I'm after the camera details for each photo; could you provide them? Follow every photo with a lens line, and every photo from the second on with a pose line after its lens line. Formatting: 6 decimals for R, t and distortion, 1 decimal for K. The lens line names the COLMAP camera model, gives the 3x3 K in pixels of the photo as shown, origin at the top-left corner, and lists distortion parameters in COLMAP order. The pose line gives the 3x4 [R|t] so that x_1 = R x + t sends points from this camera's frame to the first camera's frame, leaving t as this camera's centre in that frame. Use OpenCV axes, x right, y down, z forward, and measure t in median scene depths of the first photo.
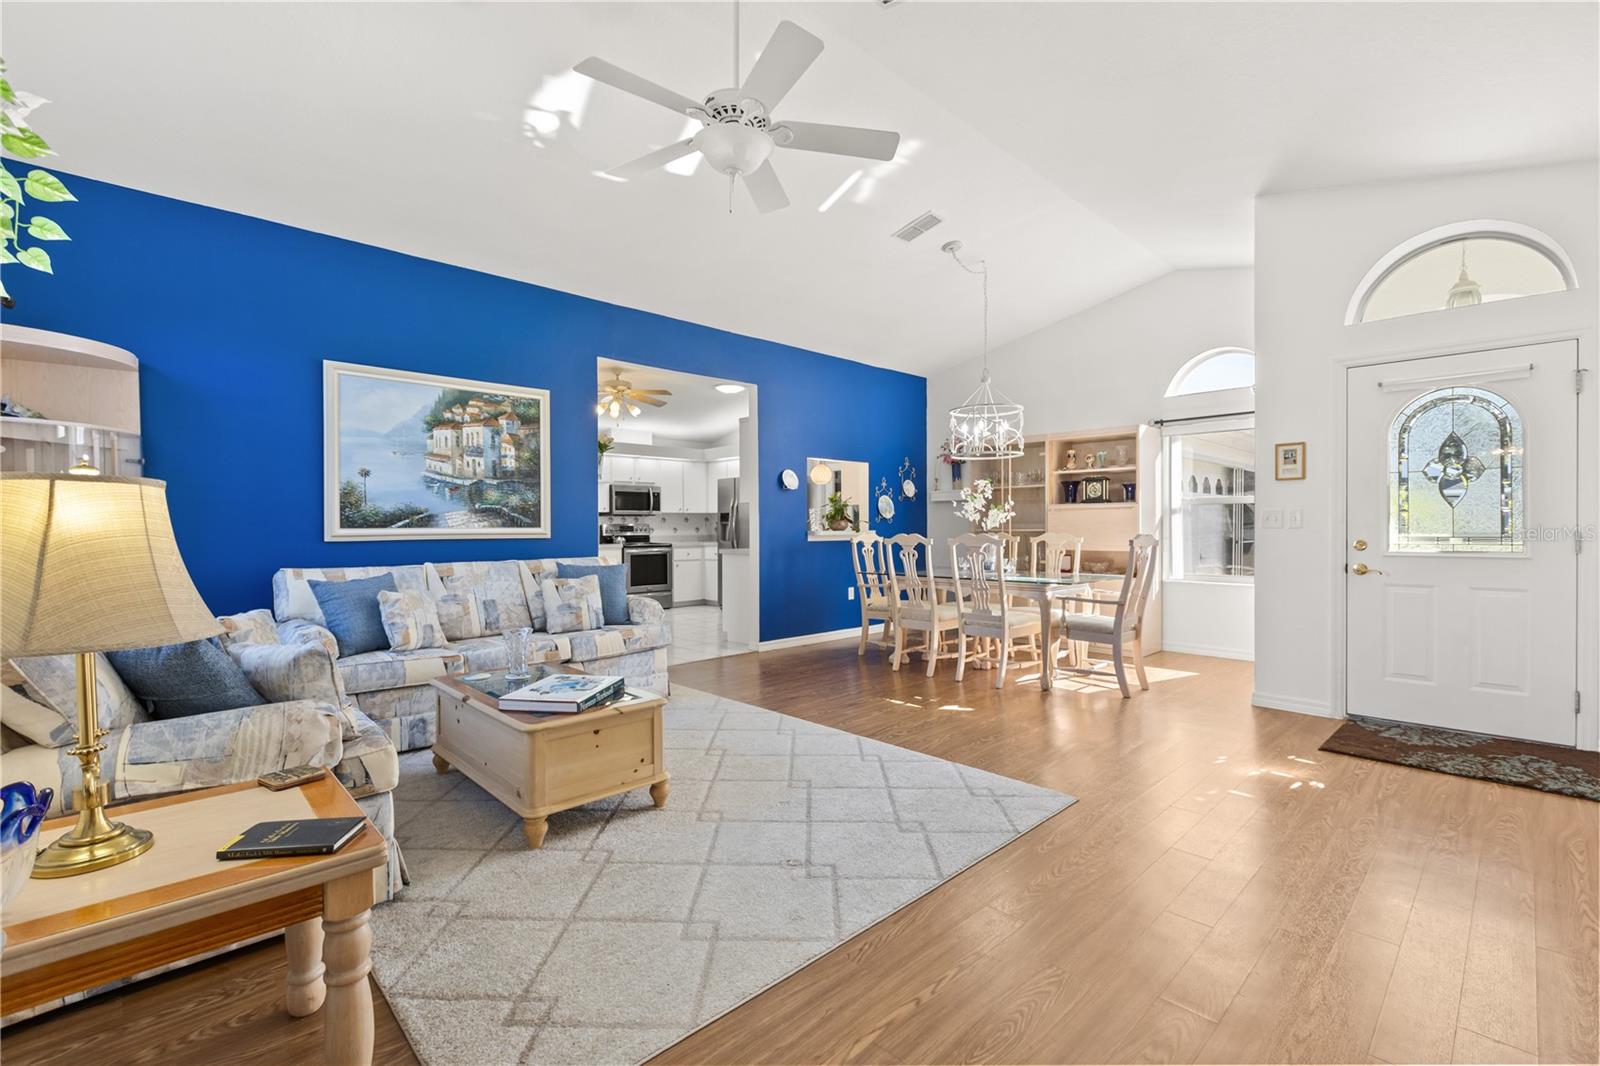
lens RADIAL K [[712.7, 0, 795.5], [0, 712.7, 535.1], [0, 0, 1]] dist [-0.002322, 0.000060]
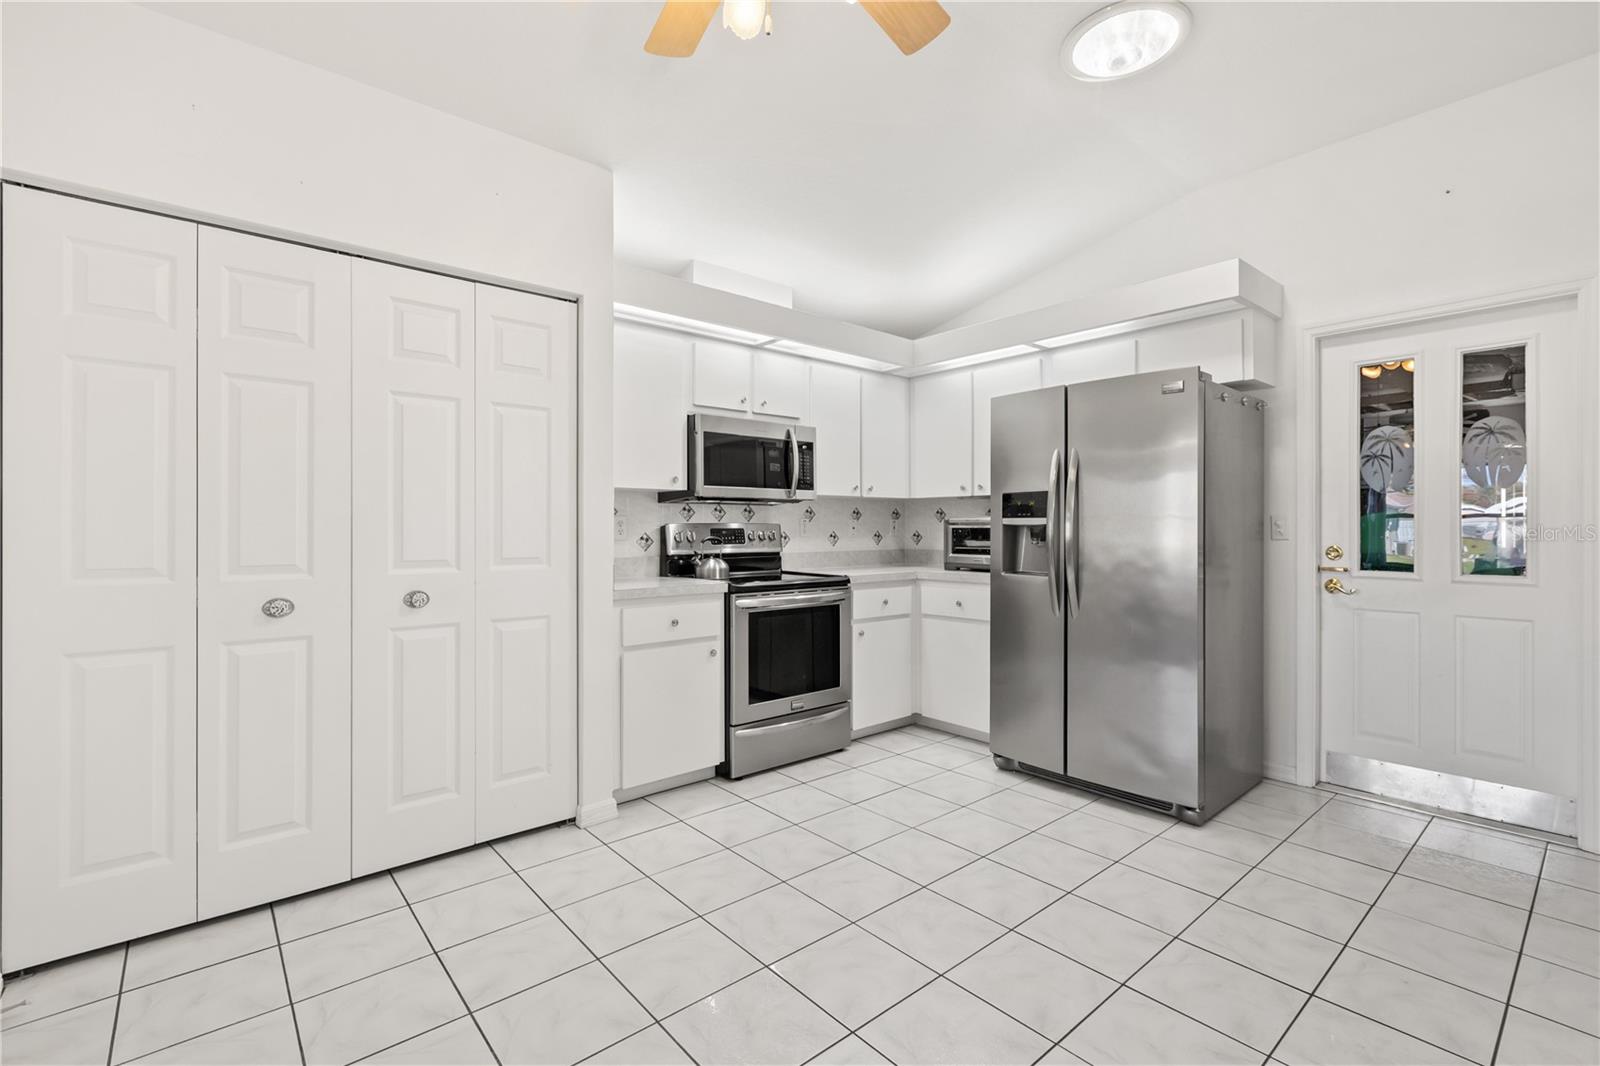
lens RADIAL K [[712.7, 0, 789.6], [0, 712.7, 529.4], [0, 0, 1]] dist [-0.002322, 0.000060]
pose [[0.997271, 0.004628, -0.073686, -0.176073], [-0.005379, 0.999936, -0.010000, -0.008804], [0.073635, 0.010369, 0.997231, 0.621345]]
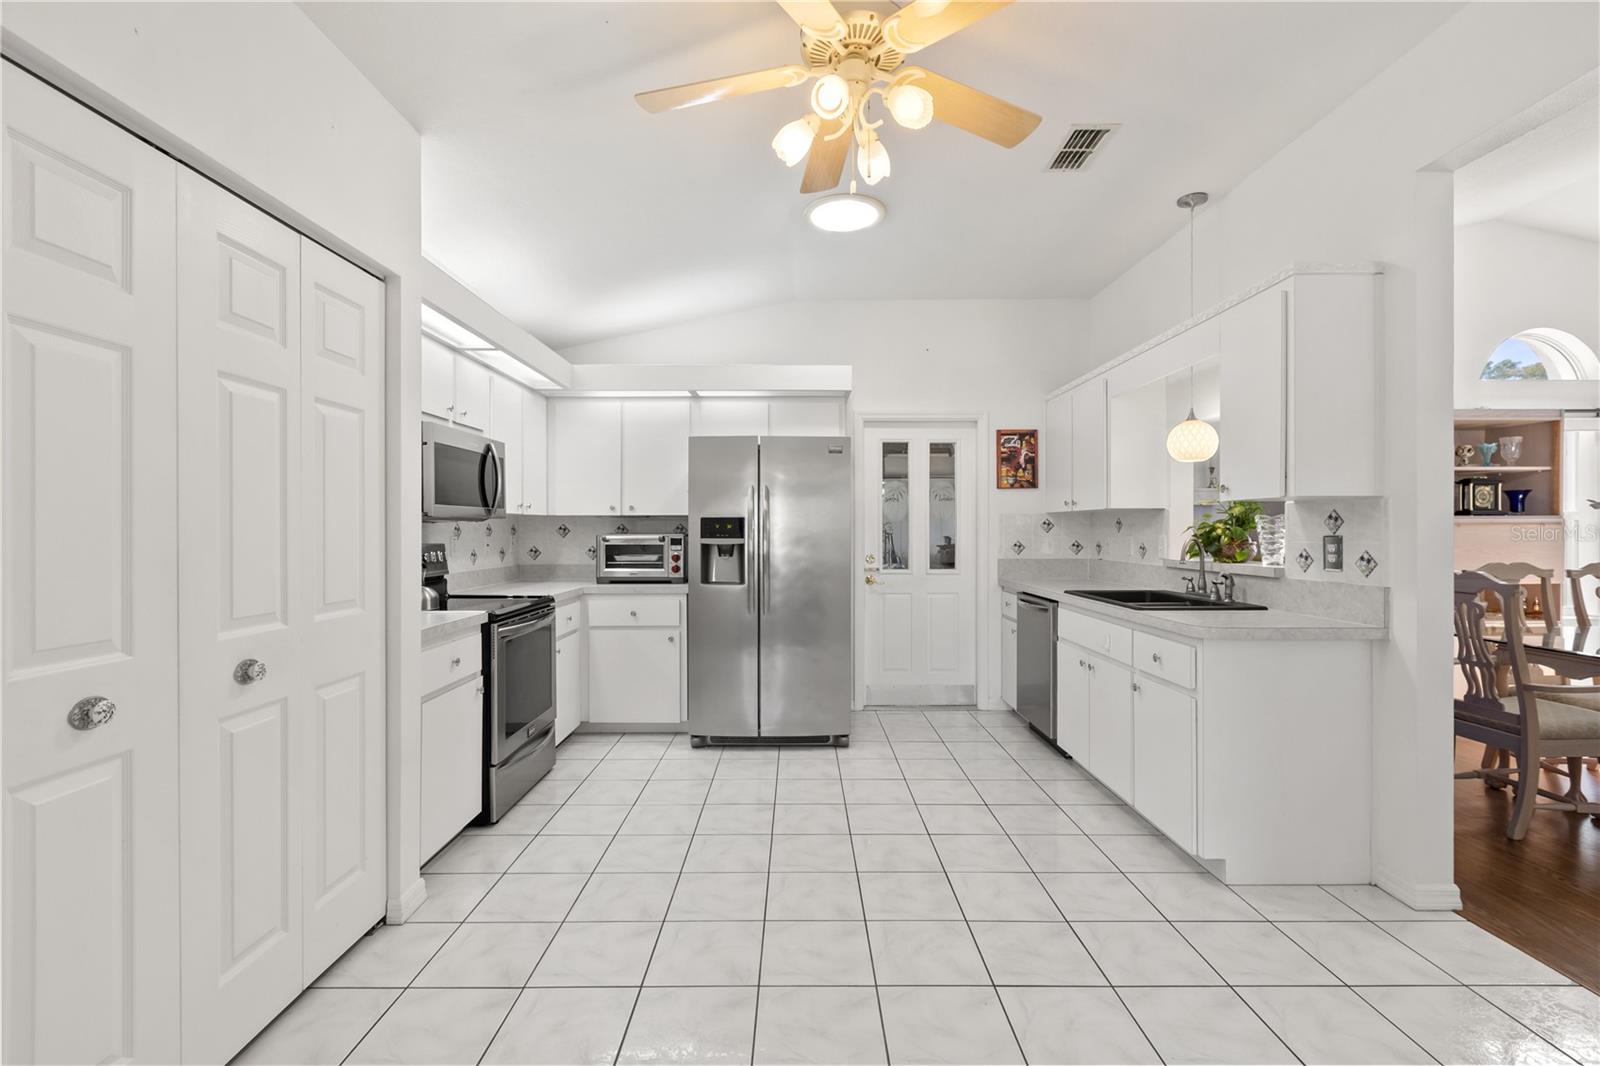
lens RADIAL K [[712.7, 0, 791.6], [0, 712.7, 534.4], [0, 0, 1]] dist [-0.002322, 0.000060]
pose [[0.705033, -0.000960, 0.709174, -0.349223], [0.006407, 0.999967, -0.005016, -0.017814], [-0.709145, 0.008080, 0.705016, 0.641565]]
